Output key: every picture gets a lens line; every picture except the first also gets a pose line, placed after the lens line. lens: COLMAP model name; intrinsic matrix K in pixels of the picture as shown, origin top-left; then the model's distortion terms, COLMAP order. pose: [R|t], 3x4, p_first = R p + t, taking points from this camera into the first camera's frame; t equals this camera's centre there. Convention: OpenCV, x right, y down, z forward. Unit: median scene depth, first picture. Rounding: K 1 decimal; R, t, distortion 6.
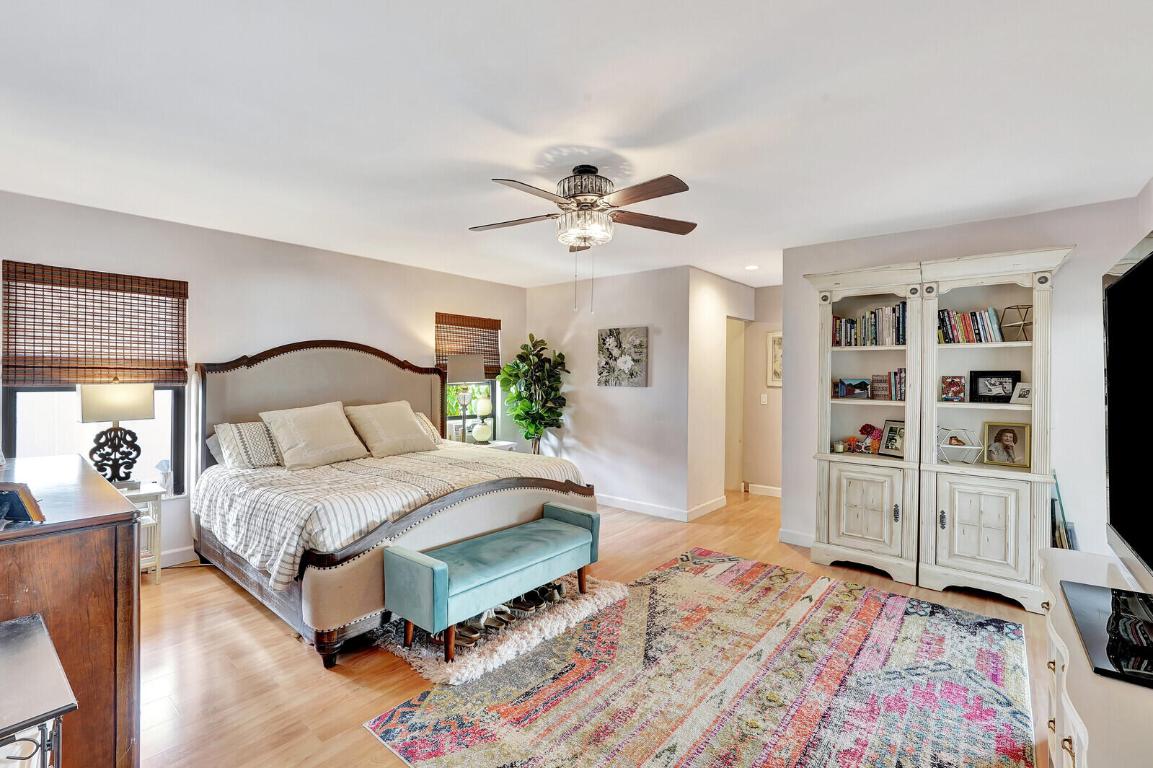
lens RADIAL K [[510.7, 0, 576.8], [0, 510.7, 380.1], [0, 0, 1]] dist [-0.013417, 0.004527]
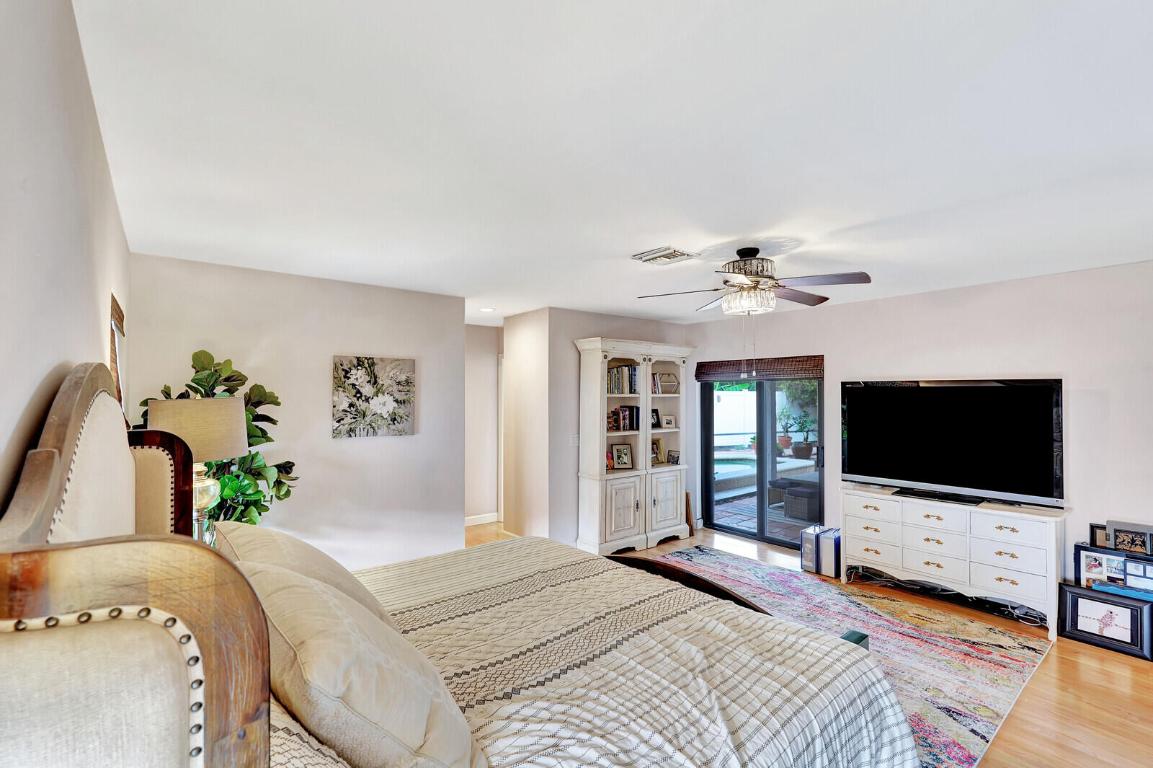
lens RADIAL K [[510.7, 0, 577.5], [0, 510.7, 387.5], [0, 0, 1]] dist [-0.013417, 0.004527]
pose [[0.196230, 0.007153, 0.980532, -0.590882], [0.009037, 0.999918, -0.009103, -0.050157], [-0.980516, 0.010647, 0.196149, 0.580846]]
